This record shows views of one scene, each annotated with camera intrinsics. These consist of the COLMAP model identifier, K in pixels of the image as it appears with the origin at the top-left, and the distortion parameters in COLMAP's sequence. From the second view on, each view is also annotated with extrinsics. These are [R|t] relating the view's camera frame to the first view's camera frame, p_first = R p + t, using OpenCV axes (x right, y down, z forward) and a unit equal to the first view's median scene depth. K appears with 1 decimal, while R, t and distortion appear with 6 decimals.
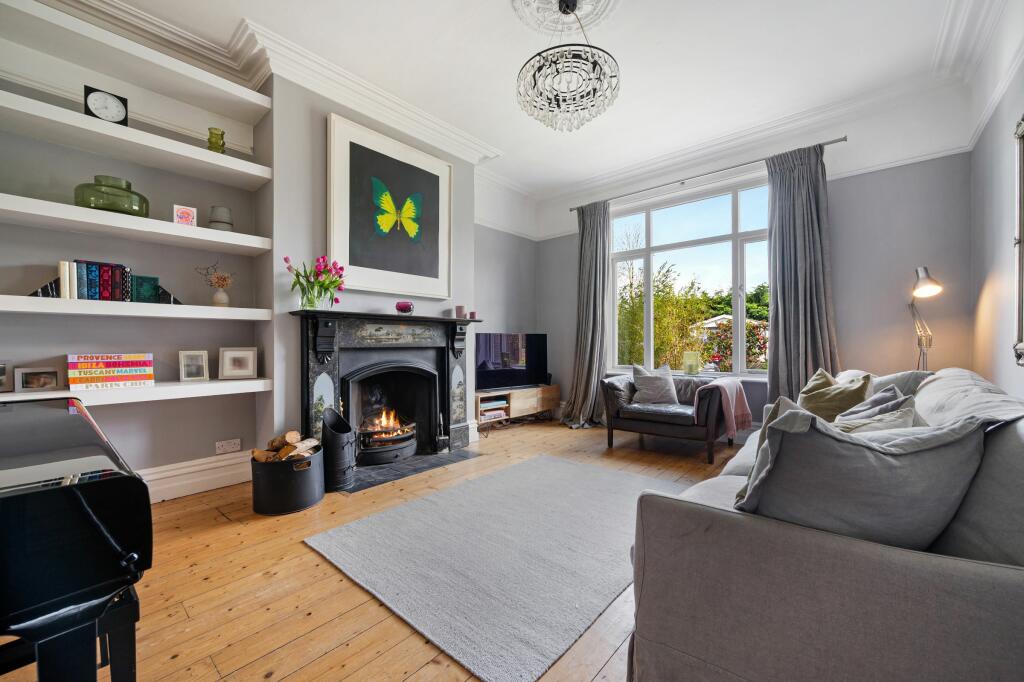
lens RADIAL K [[405.5, 0, 508.8], [0, 405.5, 341.9], [0, 0, 1]] dist [-0.000669, -0.000103]
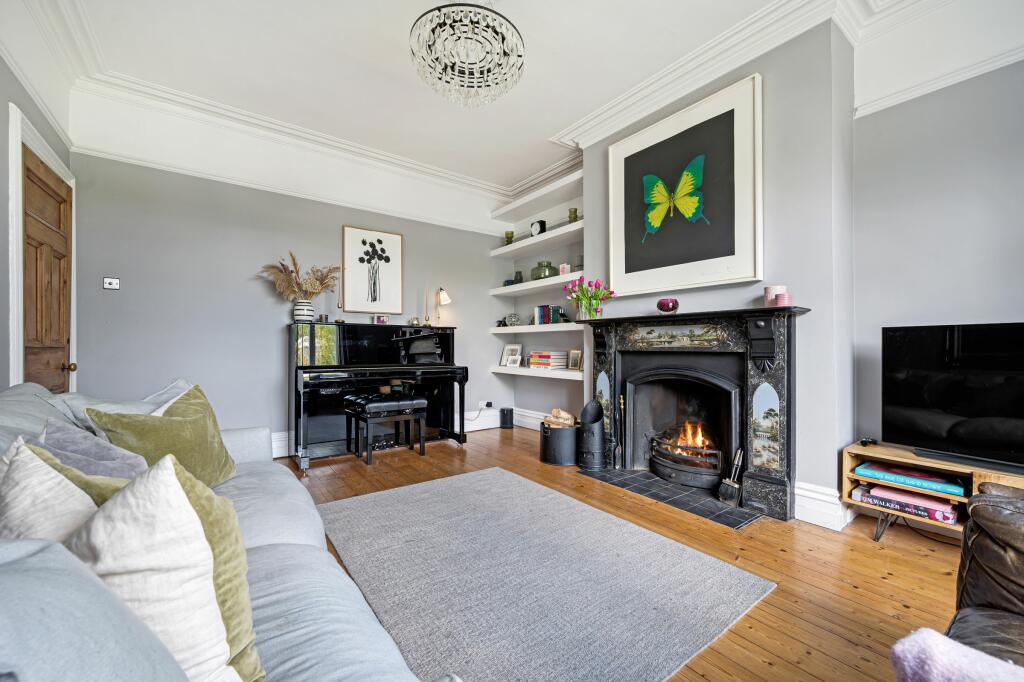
lens RADIAL K [[405.5, 0, 509.1], [0, 405.5, 345.5], [0, 0, 1]] dist [-0.000669, -0.000103]
pose [[-0.217379, -0.000731, -0.976087, 0.683003], [-0.001611, 0.999999, -0.000390, 0.001756], [0.976086, 0.001487, -0.217380, 0.886128]]
